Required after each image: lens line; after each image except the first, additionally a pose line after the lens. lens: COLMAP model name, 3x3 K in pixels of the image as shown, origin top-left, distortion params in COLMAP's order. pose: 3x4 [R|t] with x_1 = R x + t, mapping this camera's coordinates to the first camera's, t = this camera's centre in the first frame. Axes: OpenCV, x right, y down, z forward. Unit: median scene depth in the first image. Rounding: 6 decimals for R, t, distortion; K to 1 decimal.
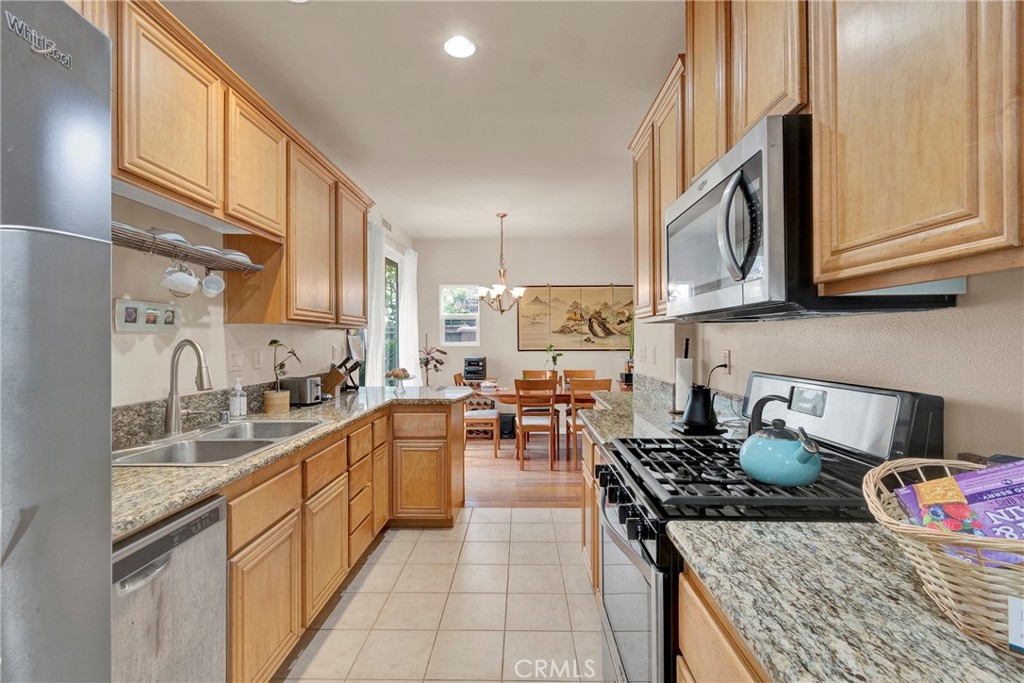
lens RADIAL K [[458.1, 0, 513.9], [0, 458.1, 339.7], [0, 0, 1]] dist [-0.002892, -0.000671]
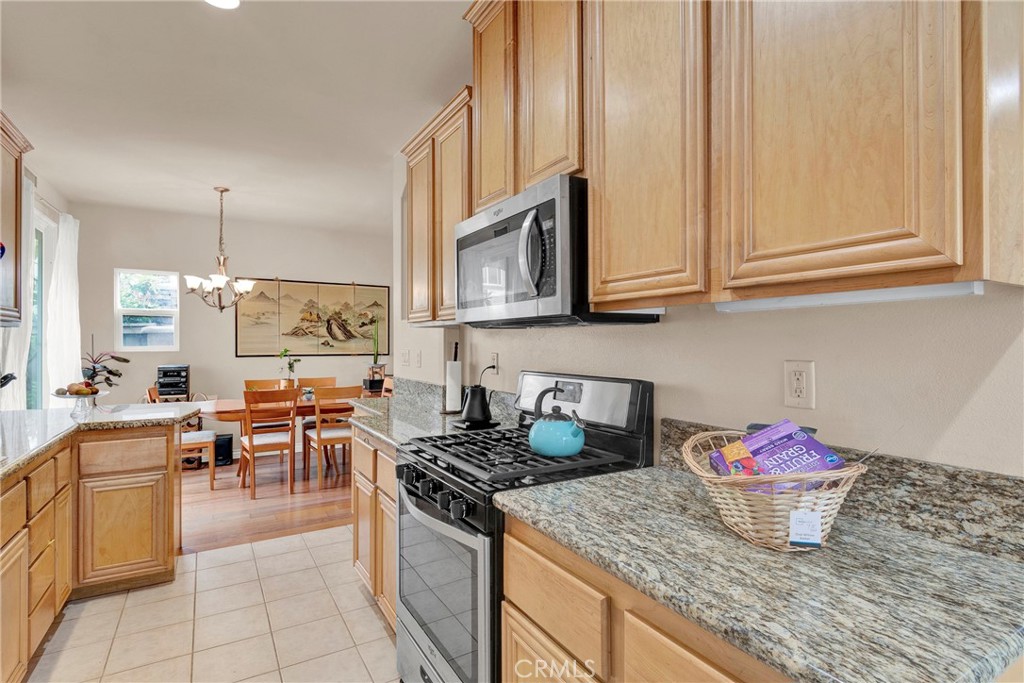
lens RADIAL K [[503.6, 0, 515.4], [0, 503.6, 342.1], [0, 0, 1]] dist [-0.002379, -0.002436]
pose [[0.844390, 0.004995, 0.535706, -0.148843], [-0.003335, 0.999986, -0.004067, 0.000833], [-0.535719, 0.001648, 0.844395, -0.069964]]
